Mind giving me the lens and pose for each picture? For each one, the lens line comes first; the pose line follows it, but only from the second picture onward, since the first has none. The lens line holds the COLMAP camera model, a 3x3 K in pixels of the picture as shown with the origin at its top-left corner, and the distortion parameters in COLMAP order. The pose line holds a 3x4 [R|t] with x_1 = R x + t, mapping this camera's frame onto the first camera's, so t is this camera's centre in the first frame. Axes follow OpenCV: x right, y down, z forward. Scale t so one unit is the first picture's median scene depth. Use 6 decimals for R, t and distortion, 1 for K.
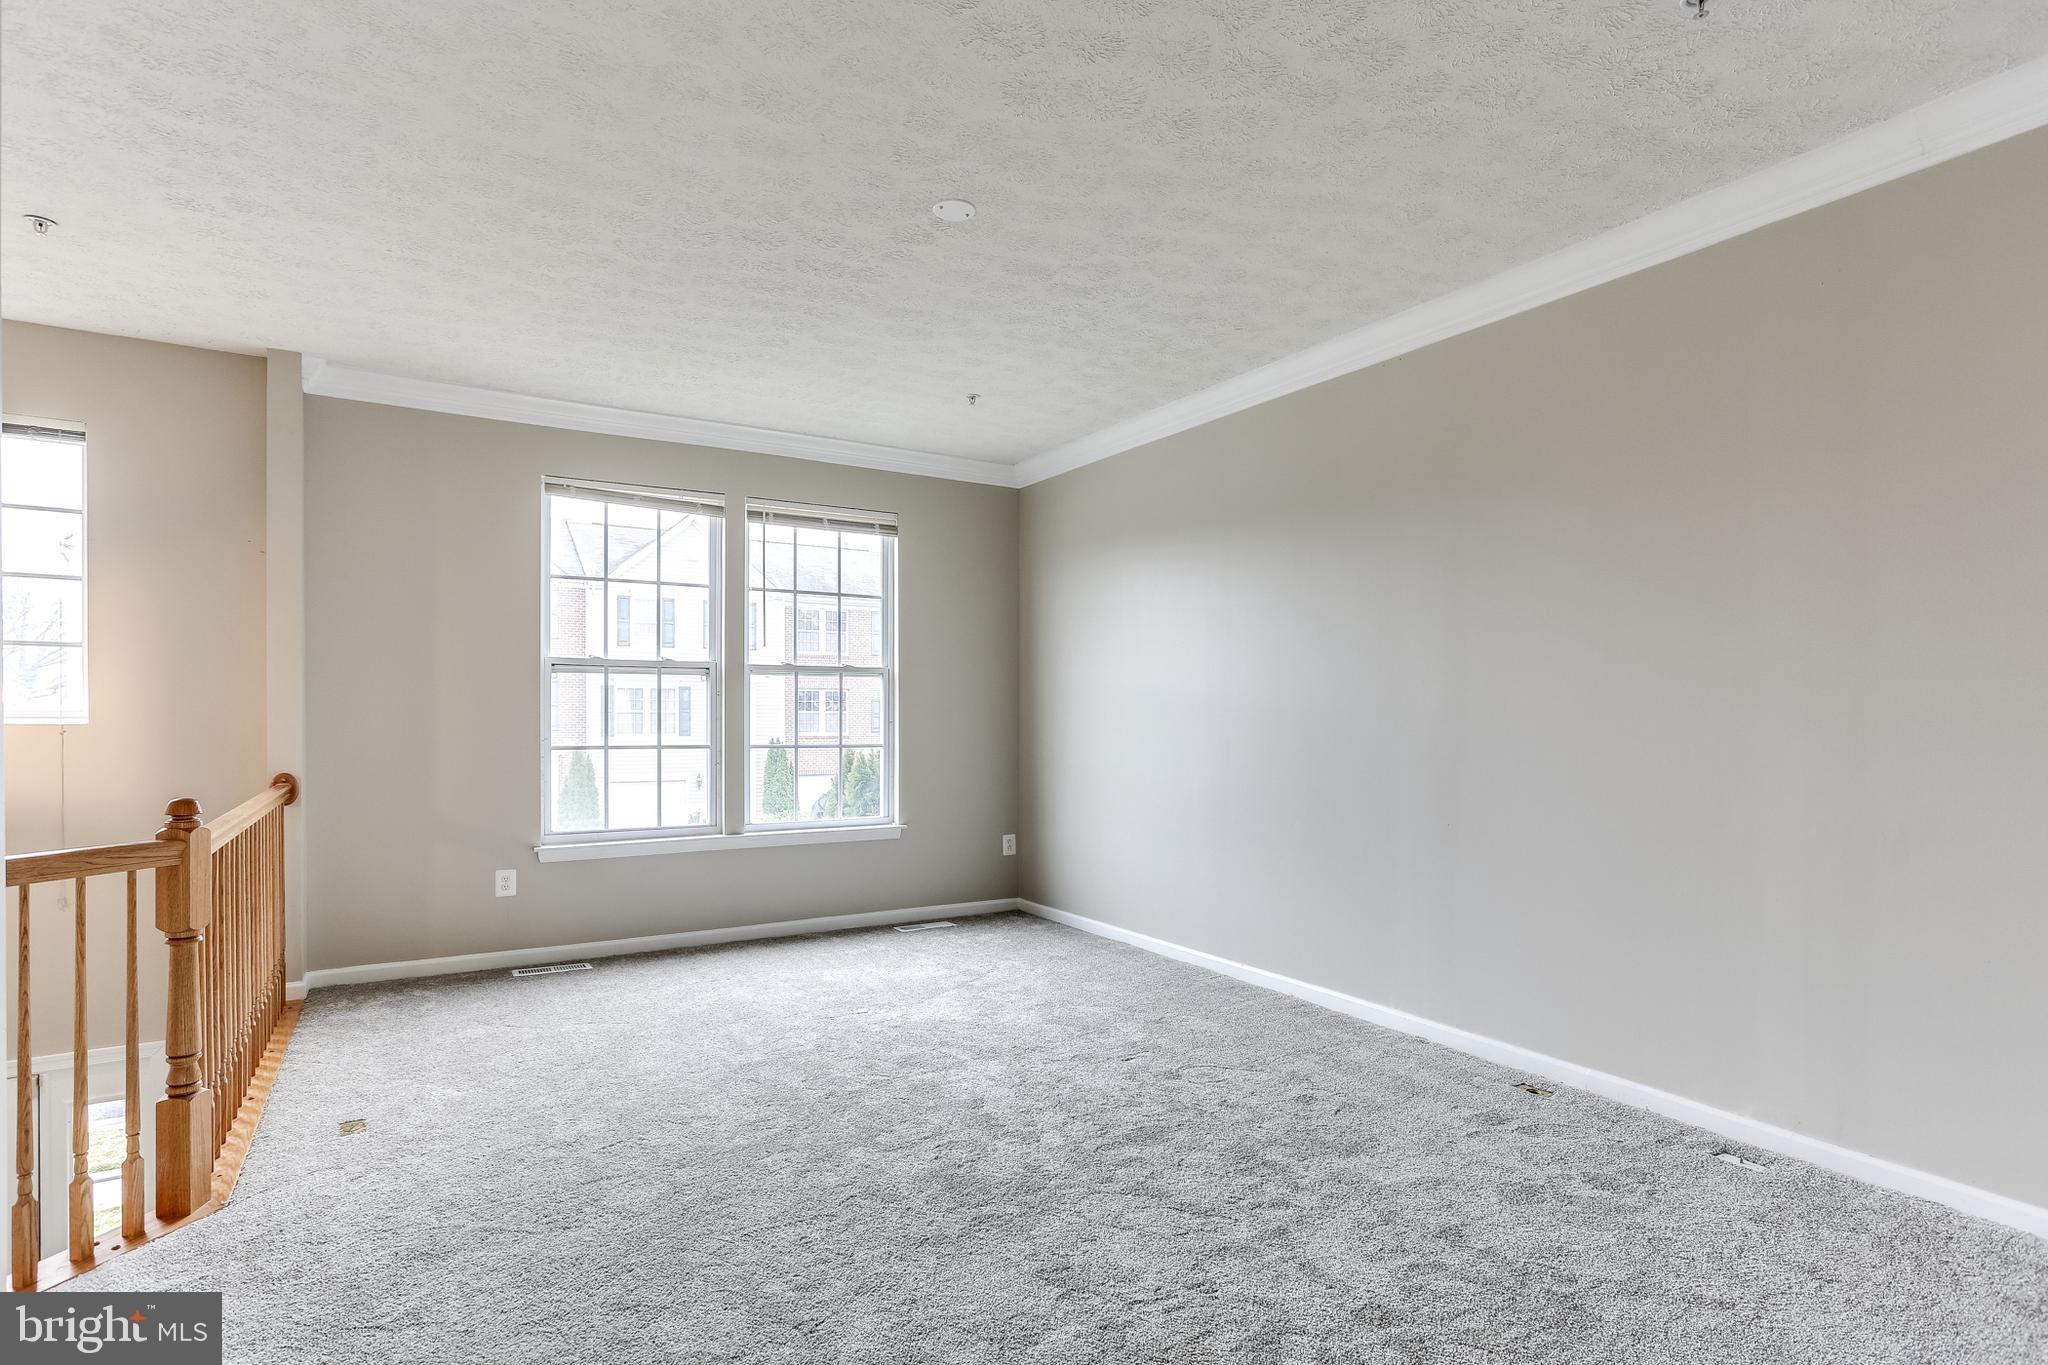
lens RADIAL K [[1005.4, 0, 1042.0], [0, 1005.4, 722.0], [0, 0, 1]] dist [-0.030561, 0.015899]
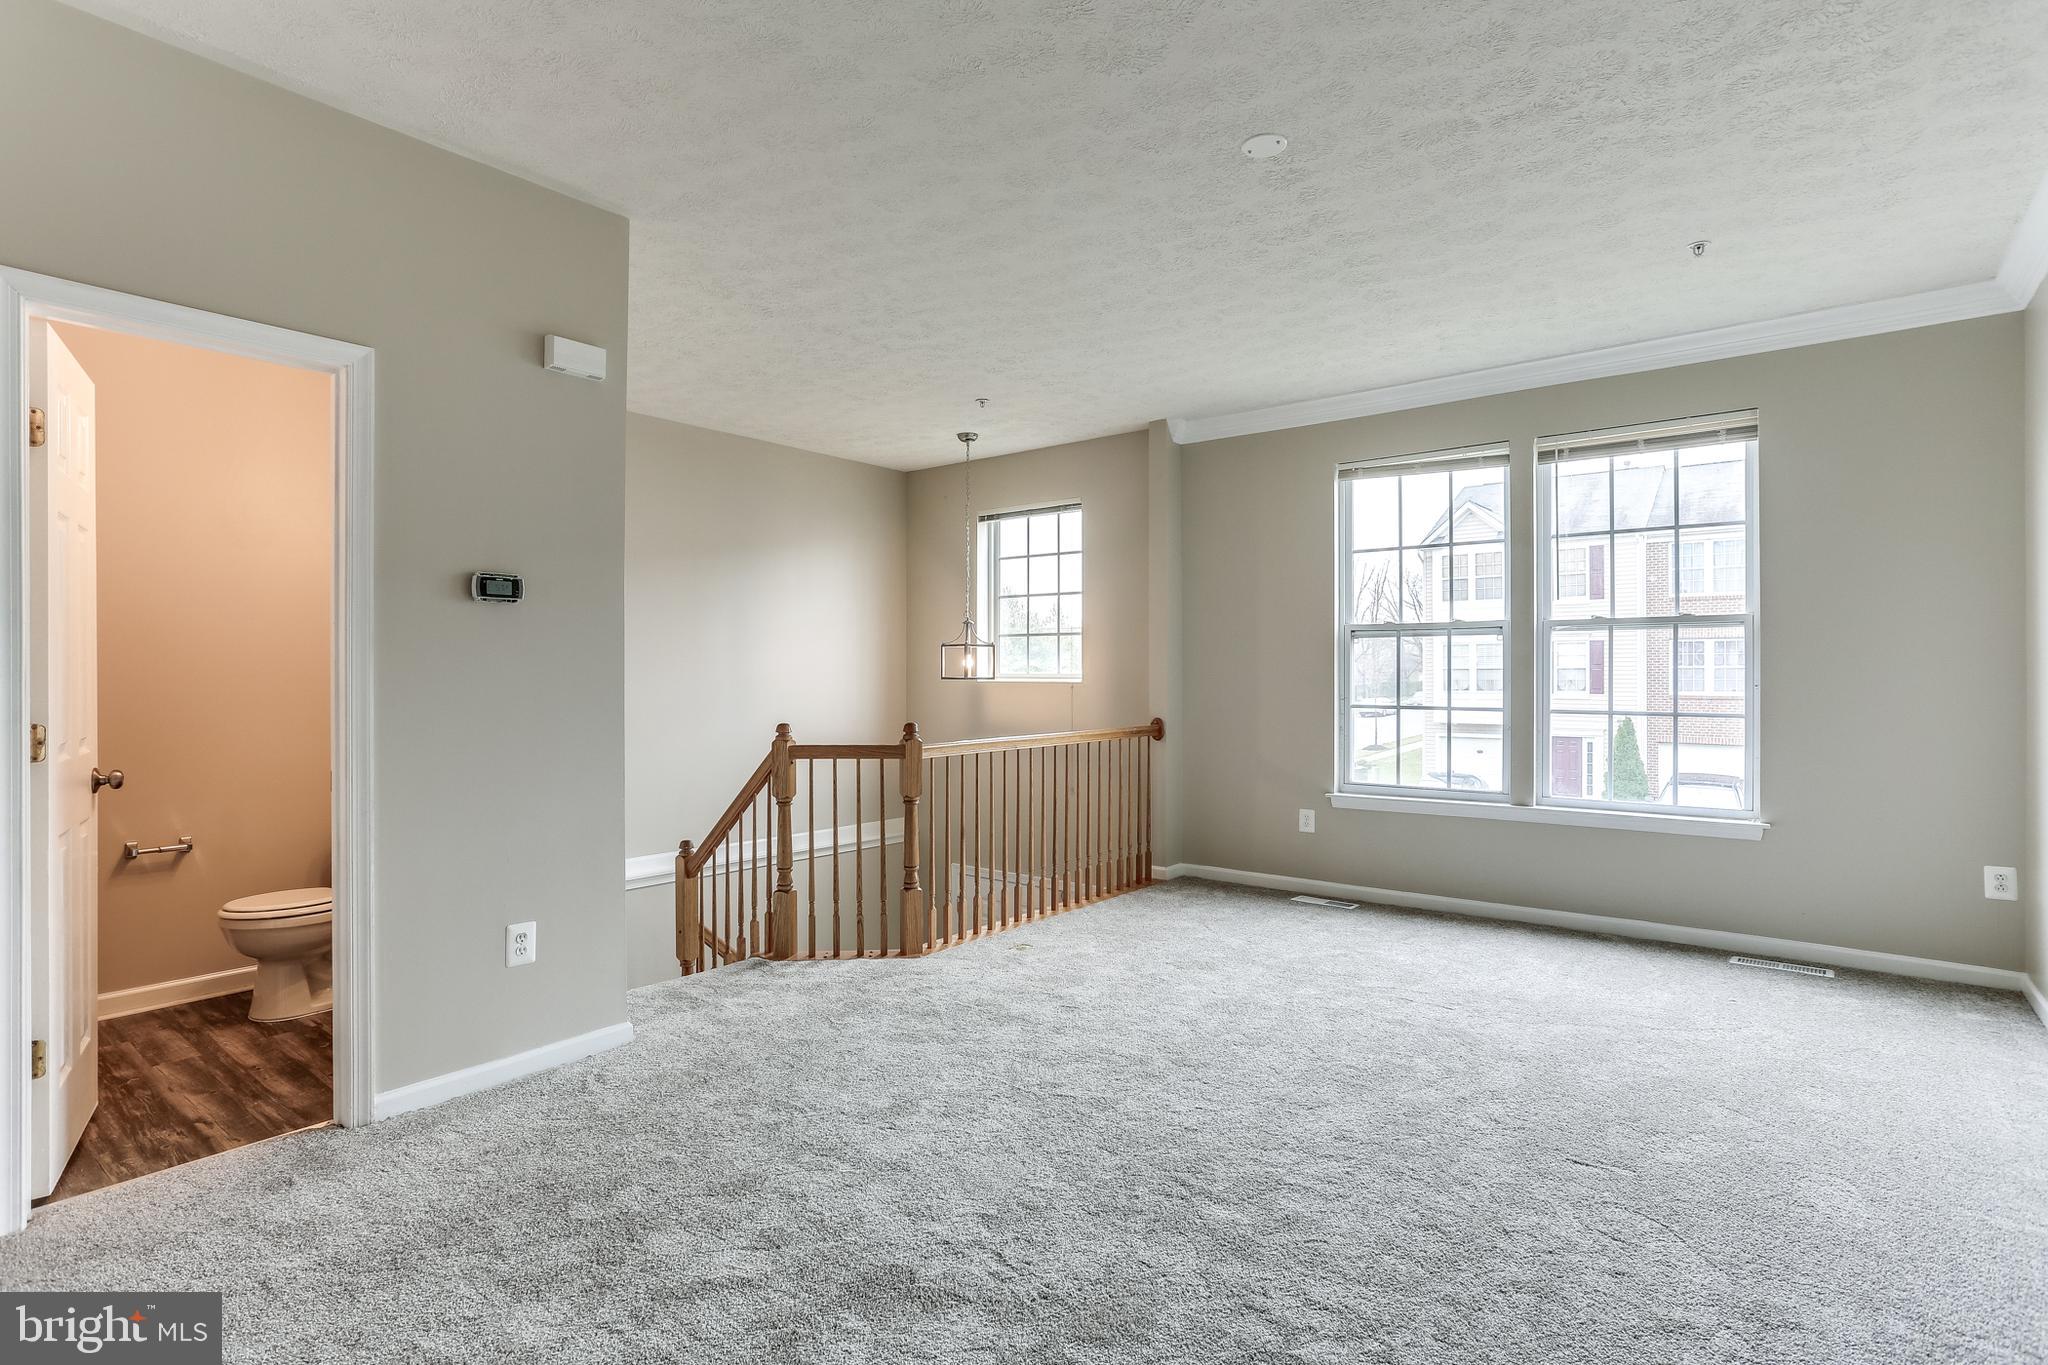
lens RADIAL K [[1005.4, 0, 1033.7], [0, 1005.4, 664.1], [0, 0, 1]] dist [-0.030561, 0.015899]
pose [[0.347185, -0.013905, -0.937694, 0.421902], [-0.007868, 0.999812, -0.017739, 0.001892], [0.937764, 0.013536, 0.347010, 0.272524]]
